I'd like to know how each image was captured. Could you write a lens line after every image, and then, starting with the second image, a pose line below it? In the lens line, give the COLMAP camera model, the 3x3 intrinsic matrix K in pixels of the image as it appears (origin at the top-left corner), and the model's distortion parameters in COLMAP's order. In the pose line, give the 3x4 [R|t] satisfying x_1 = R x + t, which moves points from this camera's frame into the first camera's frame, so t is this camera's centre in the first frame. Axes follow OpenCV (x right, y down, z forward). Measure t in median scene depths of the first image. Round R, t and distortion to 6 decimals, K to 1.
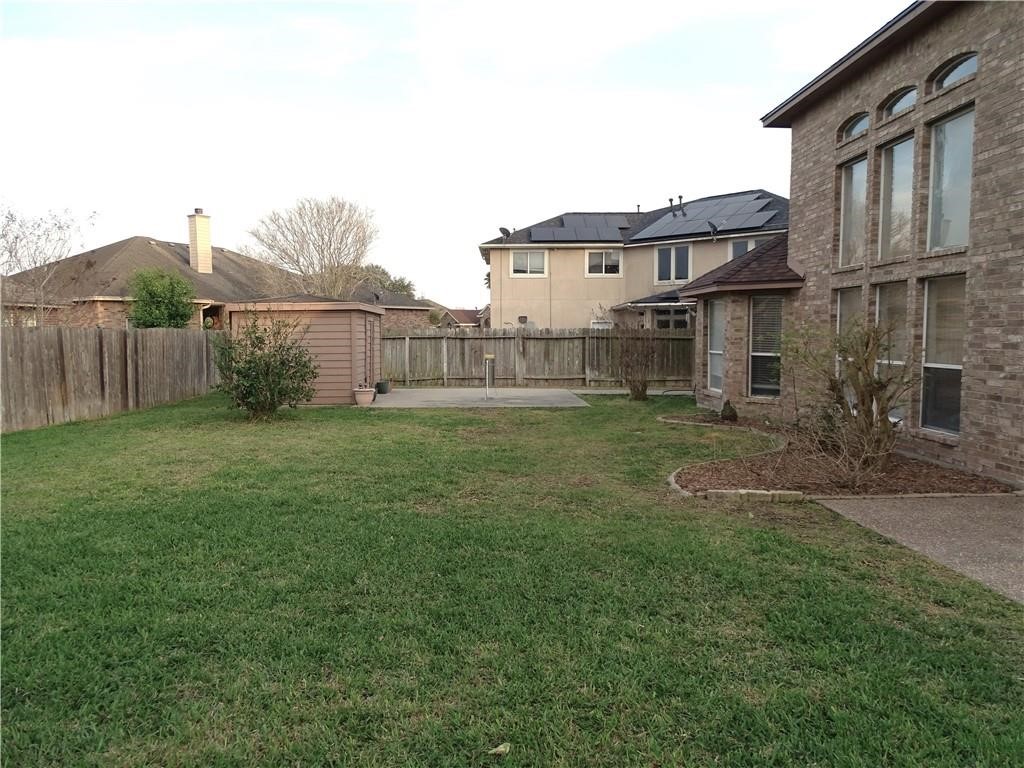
lens RADIAL K [[724.2, 0, 509.8], [0, 724.2, 377.5], [0, 0, 1]] dist [-0.004635, 0.003611]
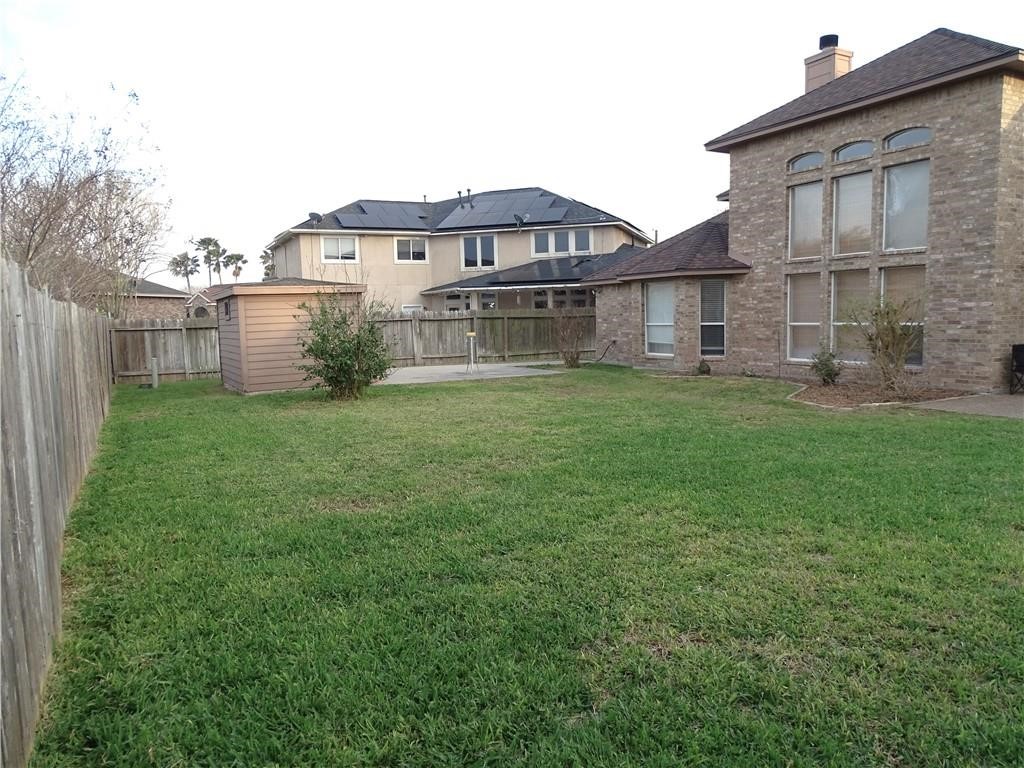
lens RADIAL K [[720.2, 0, 509.7], [0, 720.2, 379.0], [0, 0, 1]] dist [-0.008111, -0.001809]
pose [[0.902374, -0.058618, 0.426947, -0.573089], [0.049239, 0.998242, 0.032987, 0.007014], [-0.428131, -0.008744, 0.903675, -0.032638]]
